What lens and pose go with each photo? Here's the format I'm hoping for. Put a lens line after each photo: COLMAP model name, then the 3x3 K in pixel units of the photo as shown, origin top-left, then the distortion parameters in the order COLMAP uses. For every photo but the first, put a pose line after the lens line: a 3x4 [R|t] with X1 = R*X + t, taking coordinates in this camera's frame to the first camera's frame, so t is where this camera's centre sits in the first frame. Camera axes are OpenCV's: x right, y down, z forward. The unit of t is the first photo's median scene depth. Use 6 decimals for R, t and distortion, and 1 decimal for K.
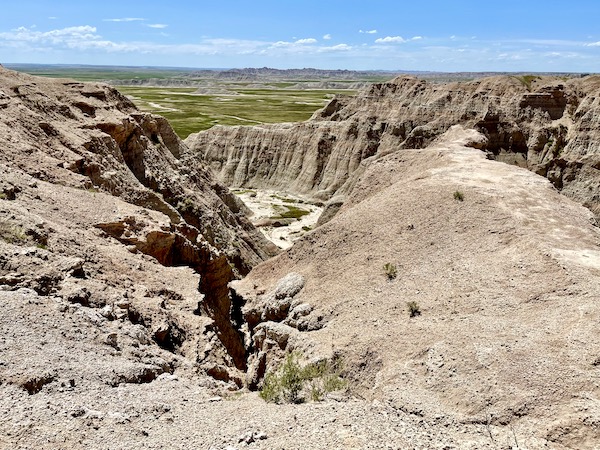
lens RADIAL K [[462.4, 0, 299.1], [0, 462.4, 234.7], [0, 0, 1]] dist [0.016299, -0.023251]
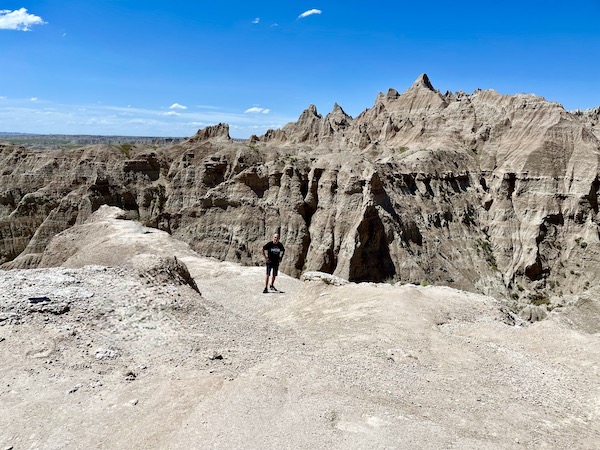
lens RADIAL K [[462.4, 0, 299.8], [0, 462.4, 224.5], [0, 0, 1]] dist [0.016299, -0.023251]
pose [[0.696215, -0.120542, 0.707640, -0.055144], [0.219655, 0.974288, -0.050145, 0.008685], [-0.683401, 0.190349, 0.704791, -0.094032]]
